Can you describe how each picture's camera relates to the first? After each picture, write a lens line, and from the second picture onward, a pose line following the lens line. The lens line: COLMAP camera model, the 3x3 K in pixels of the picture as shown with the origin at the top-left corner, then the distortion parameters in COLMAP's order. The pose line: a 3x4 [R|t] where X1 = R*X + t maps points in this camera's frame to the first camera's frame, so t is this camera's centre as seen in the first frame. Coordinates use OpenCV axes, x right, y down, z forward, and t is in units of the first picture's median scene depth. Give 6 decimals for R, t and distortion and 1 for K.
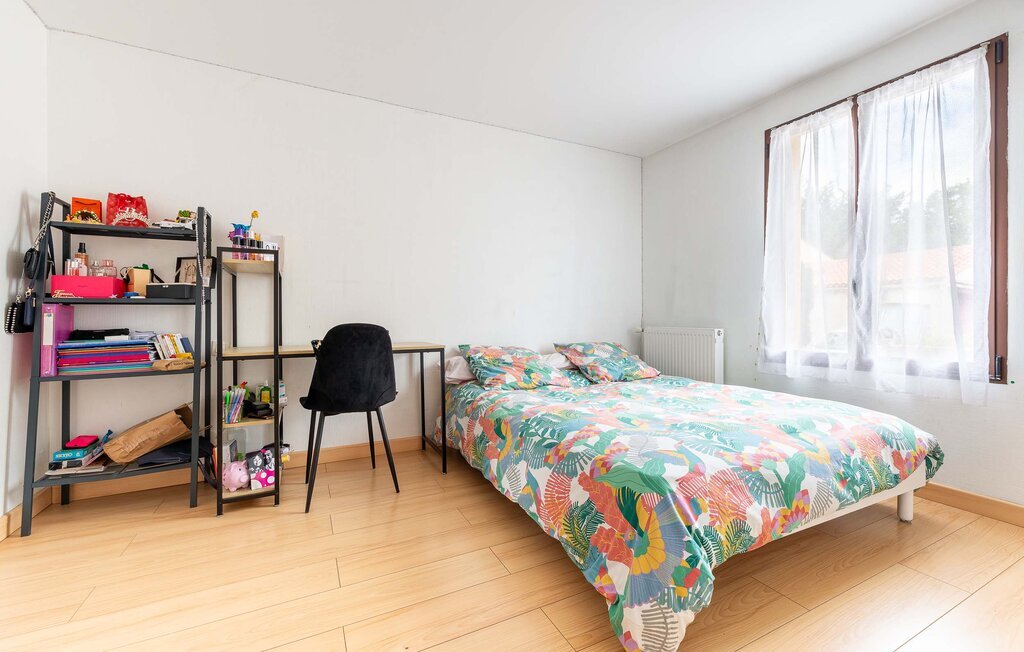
lens RADIAL K [[415.4, 0, 499.0], [0, 415.4, 320.3], [0, 0, 1]] dist [-0.001551, -0.000349]
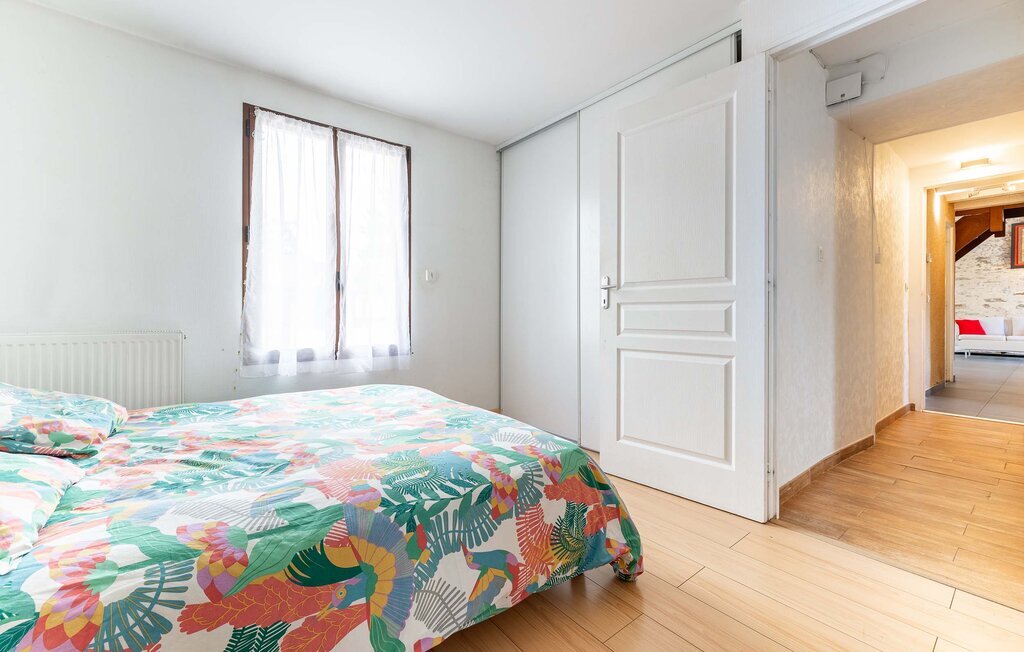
lens RADIAL K [[415.4, 0, 499.0], [0, 415.4, 320.3], [0, 0, 1]] dist [-0.001551, -0.000349]
pose [[-0.209196, -0.011274, 0.977809, -0.511126], [0.007332, 0.999887, 0.013097, -0.005564], [-0.977846, 0.009909, -0.209090, 1.002642]]
